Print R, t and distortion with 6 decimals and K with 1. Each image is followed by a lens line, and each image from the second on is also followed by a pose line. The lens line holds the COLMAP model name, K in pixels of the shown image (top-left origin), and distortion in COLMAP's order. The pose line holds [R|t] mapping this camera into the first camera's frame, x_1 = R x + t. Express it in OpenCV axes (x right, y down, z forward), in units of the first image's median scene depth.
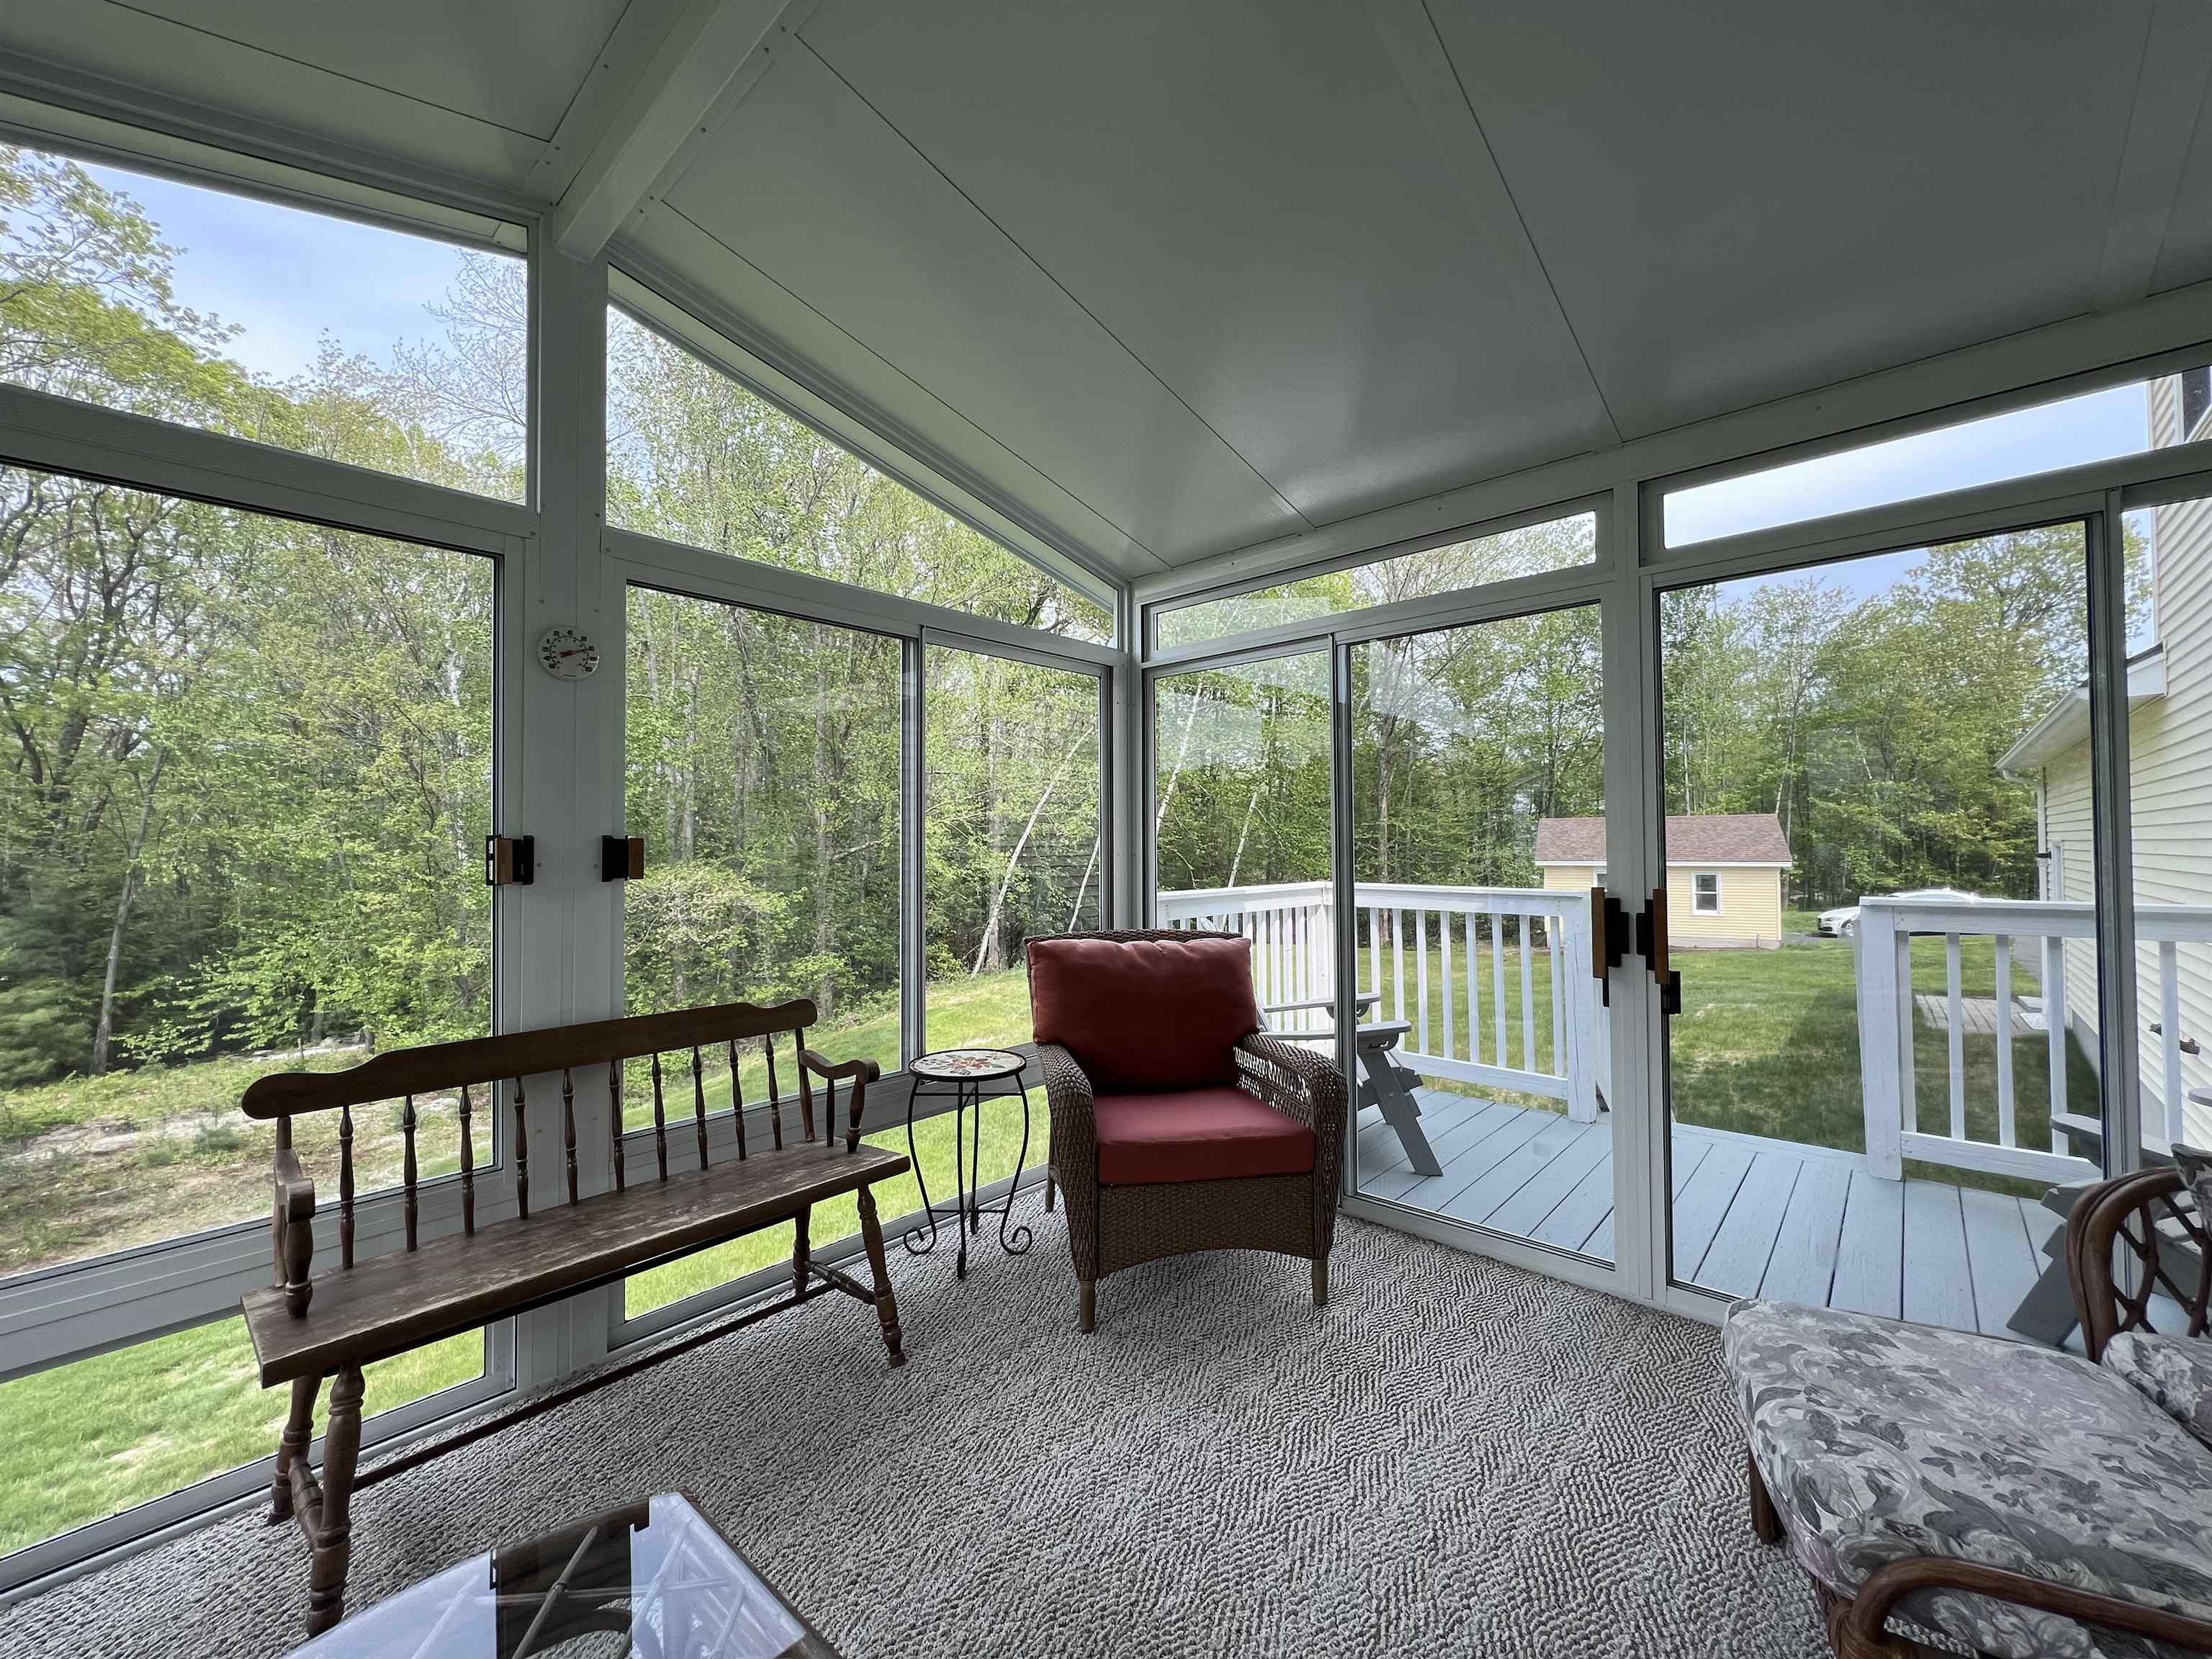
lens RADIAL K [[887.6, 0, 1093.4], [0, 887.6, 825.9], [0, 0, 1]] dist [-0.000570, -0.000333]
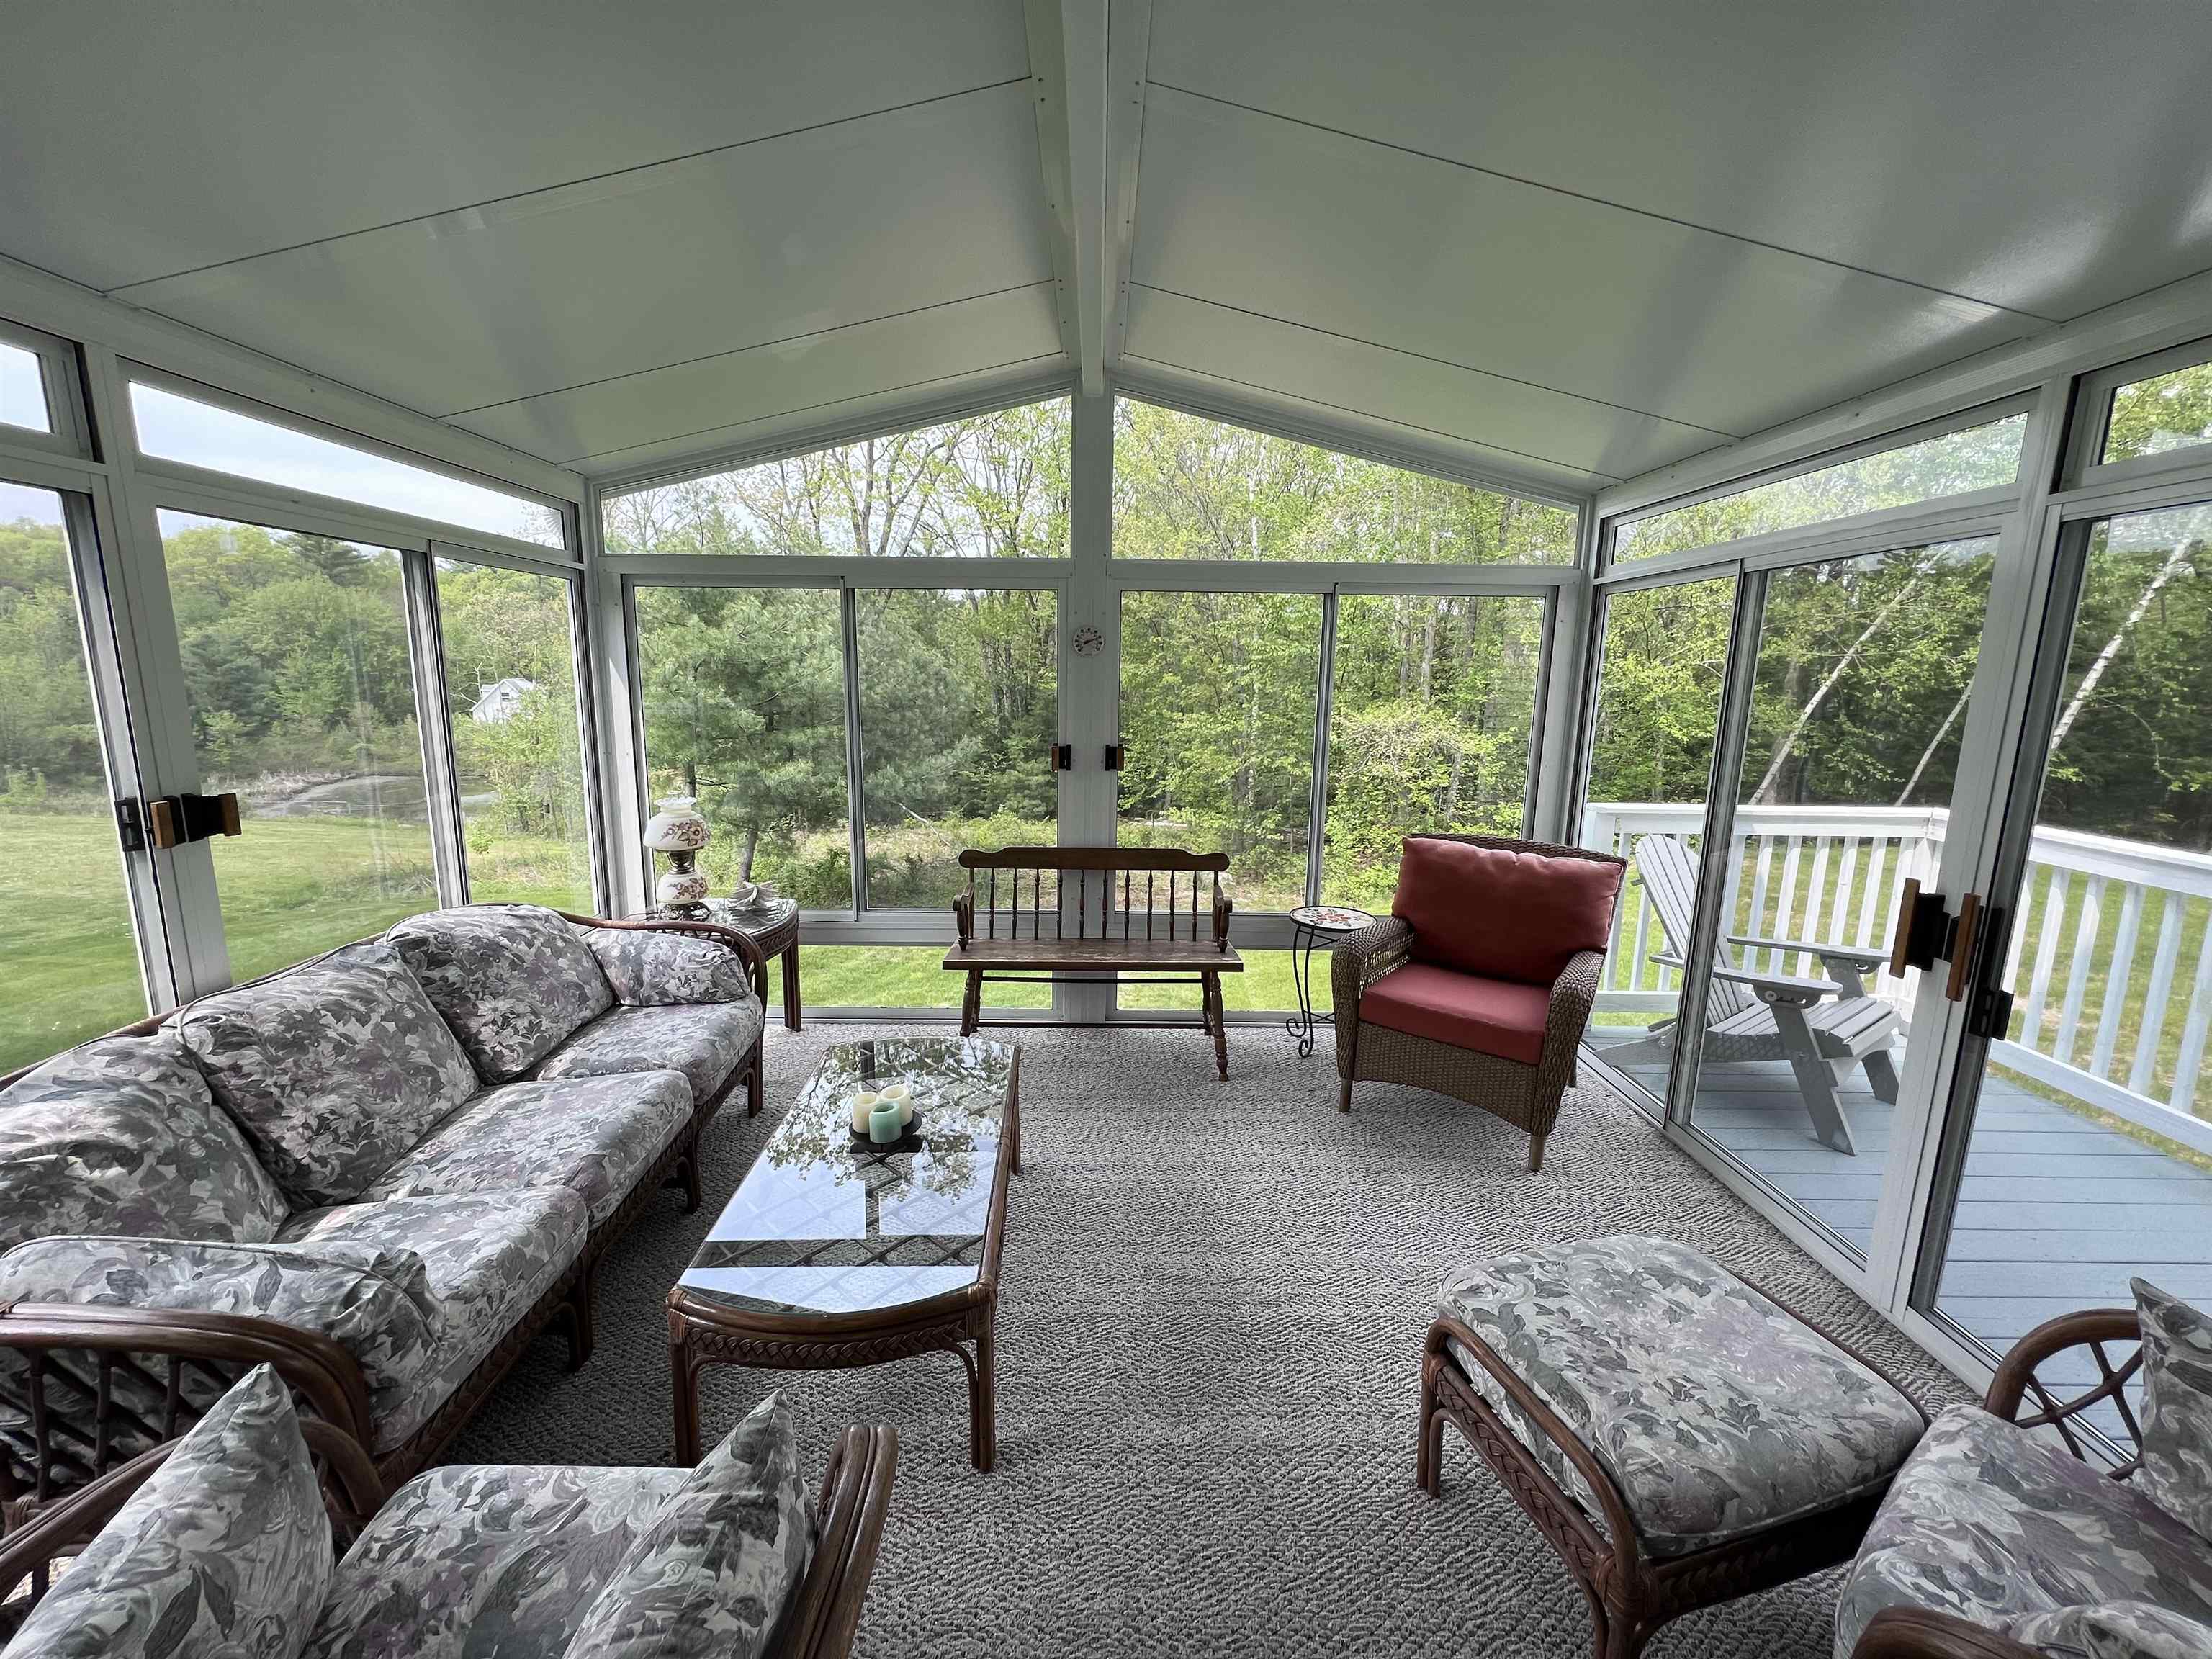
lens RADIAL K [[887.6, 0, 1093.0], [0, 887.6, 829.7], [0, 0, 1]] dist [-0.000570, -0.000333]
pose [[0.676887, 0.147851, -0.721085, 0.672241], [-0.000939, 0.979792, 0.200015, -0.162779], [0.736086, -0.134710, 0.663348, -0.191427]]
